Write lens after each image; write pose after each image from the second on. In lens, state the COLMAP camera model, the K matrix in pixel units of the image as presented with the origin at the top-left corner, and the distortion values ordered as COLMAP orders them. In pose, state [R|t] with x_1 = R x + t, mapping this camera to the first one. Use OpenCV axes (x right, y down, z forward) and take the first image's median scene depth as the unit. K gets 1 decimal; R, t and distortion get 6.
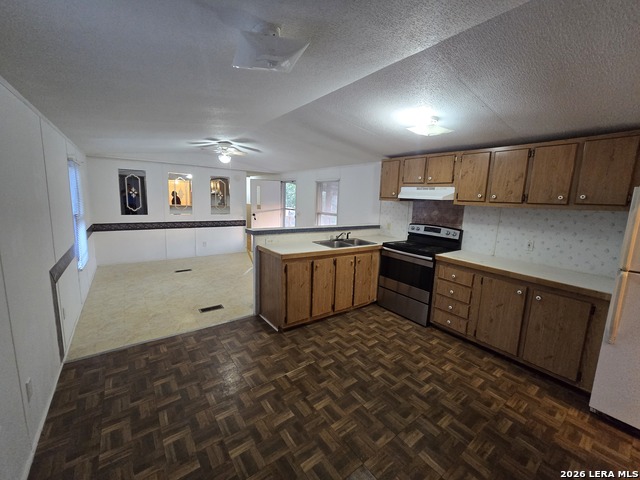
lens RADIAL K [[263.4, 0, 318.2], [0, 263.4, 237.3], [0, 0, 1]] dist [-0.000015, -0.001035]
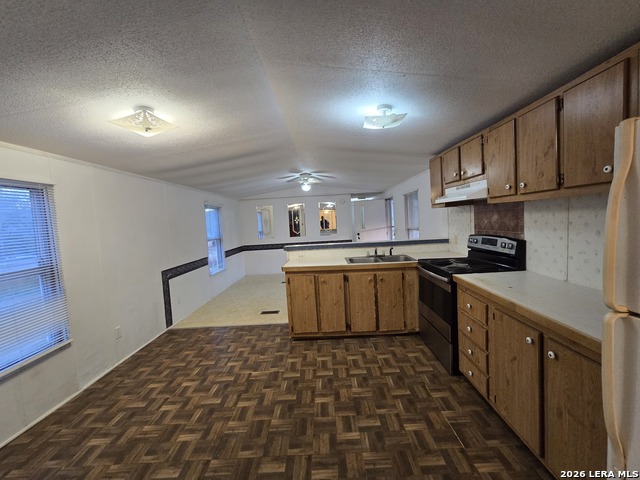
lens RADIAL K [[263.4, 0, 318.3], [0, 263.4, 238.1], [0, 0, 1]] dist [-0.000015, -0.001035]
pose [[0.791061, -0.039590, -0.610454, 0.608194], [-0.009398, 0.996999, -0.076837, 0.024921], [0.611664, 0.066520, 0.788316, 0.189049]]
